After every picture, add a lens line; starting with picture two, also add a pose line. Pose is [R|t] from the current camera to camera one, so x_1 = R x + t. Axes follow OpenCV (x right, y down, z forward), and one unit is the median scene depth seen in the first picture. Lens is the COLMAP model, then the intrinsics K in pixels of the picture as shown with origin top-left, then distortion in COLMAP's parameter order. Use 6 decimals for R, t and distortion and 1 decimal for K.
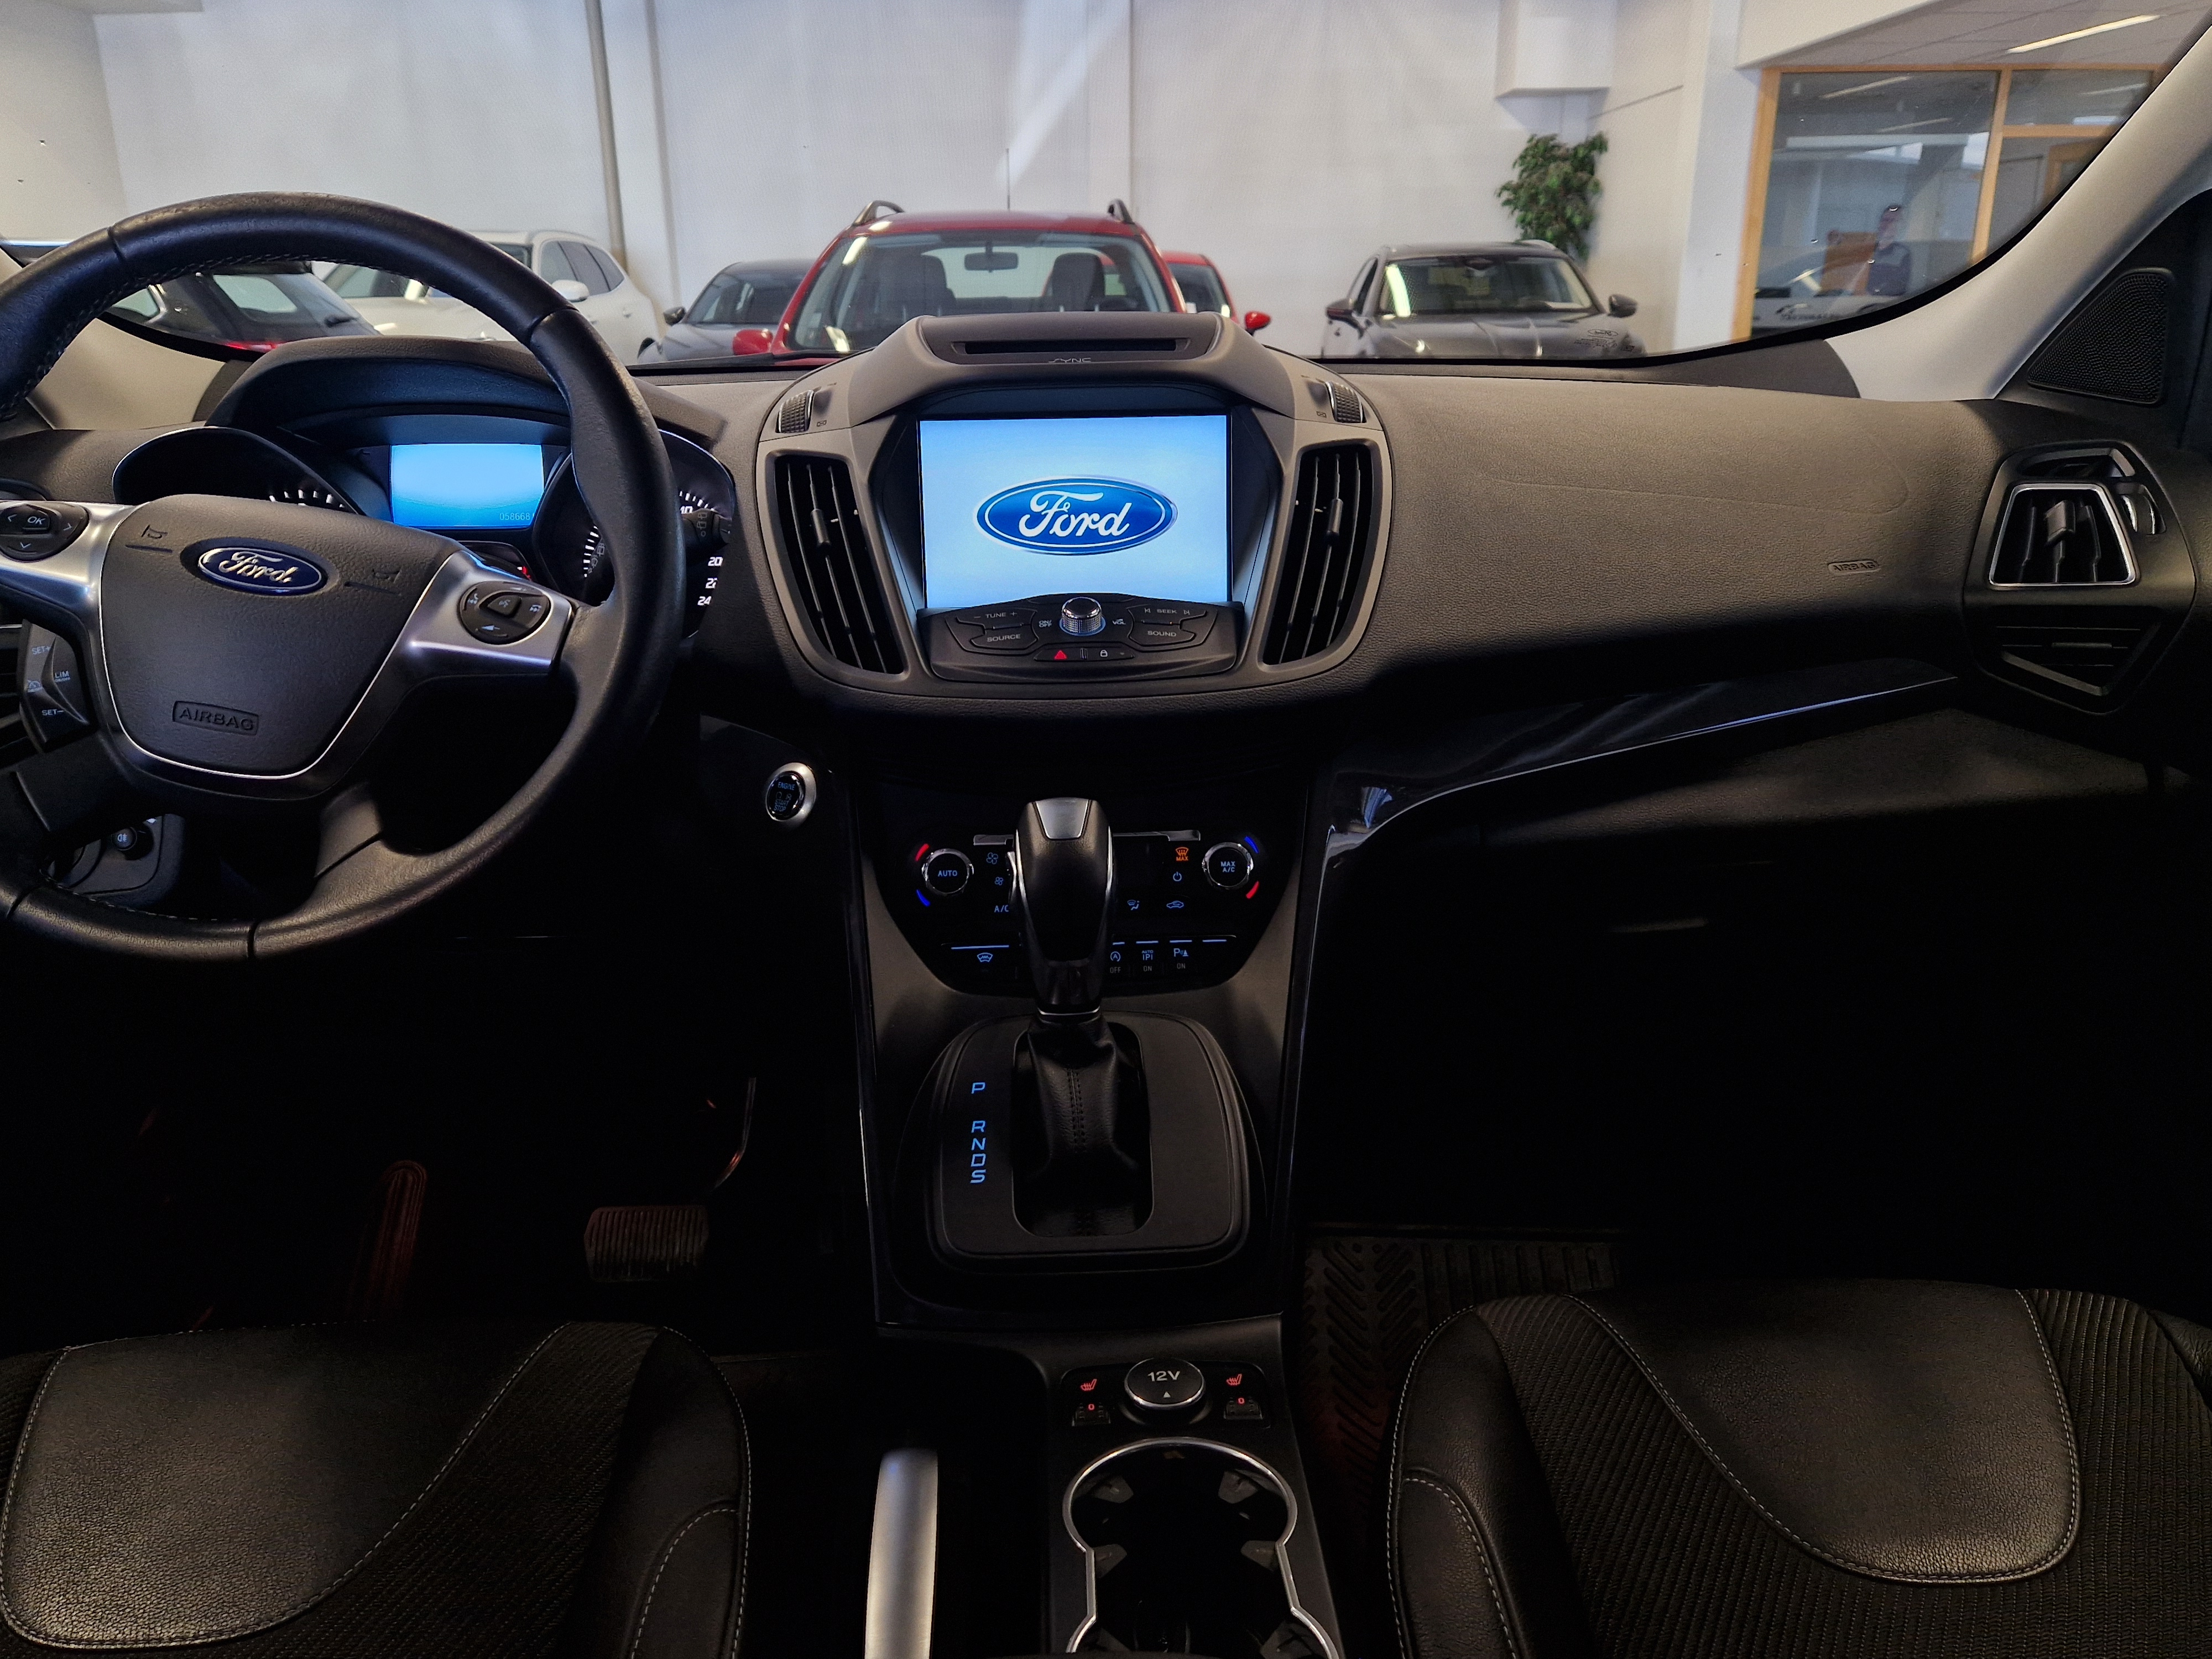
lens RADIAL K [[1636.7, 0, 1107.0], [0, 1636.7, 826.4], [0, 0, 1]] dist [0.032818, -0.020070]
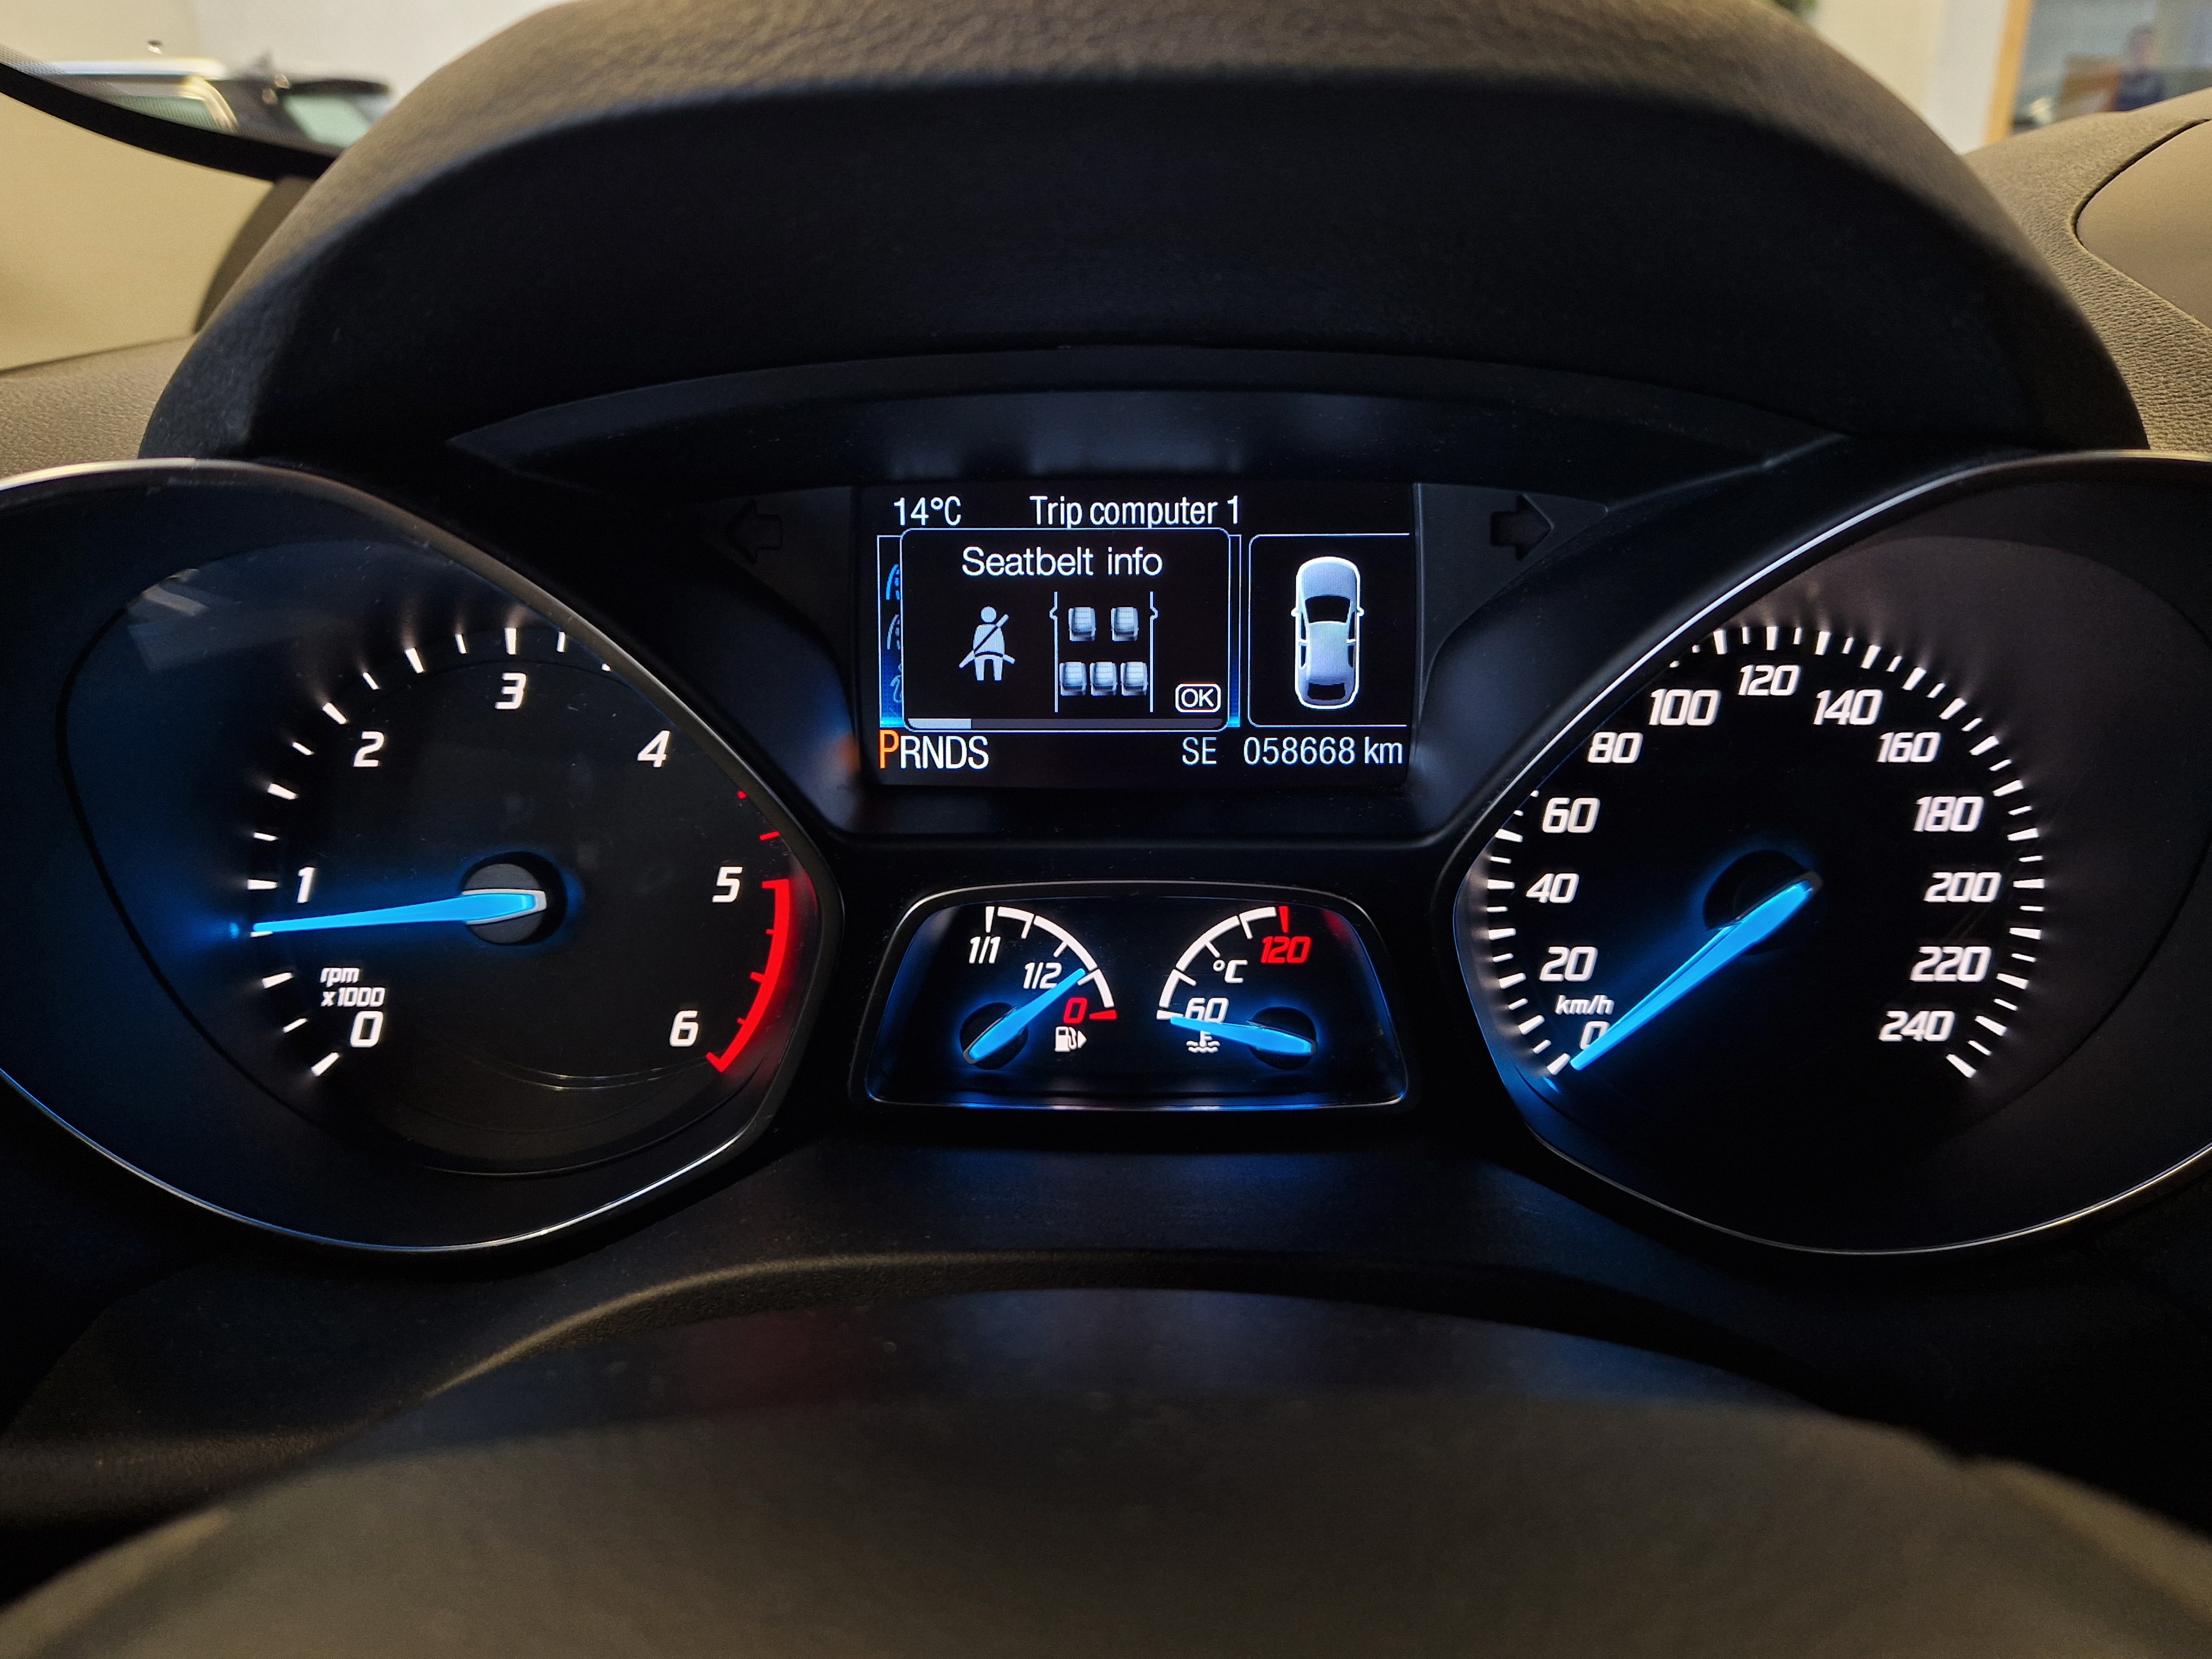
lens RADIAL K [[1636.7, 0, 1110.1], [0, 1636.7, 814.0], [0, 0, 1]] dist [0.032818, -0.020070]
pose [[0.998517, 0.016092, -0.052015, -0.396537], [-0.012055, 0.996957, 0.077019, -0.208678], [0.053097, -0.076278, 0.995672, 0.769336]]
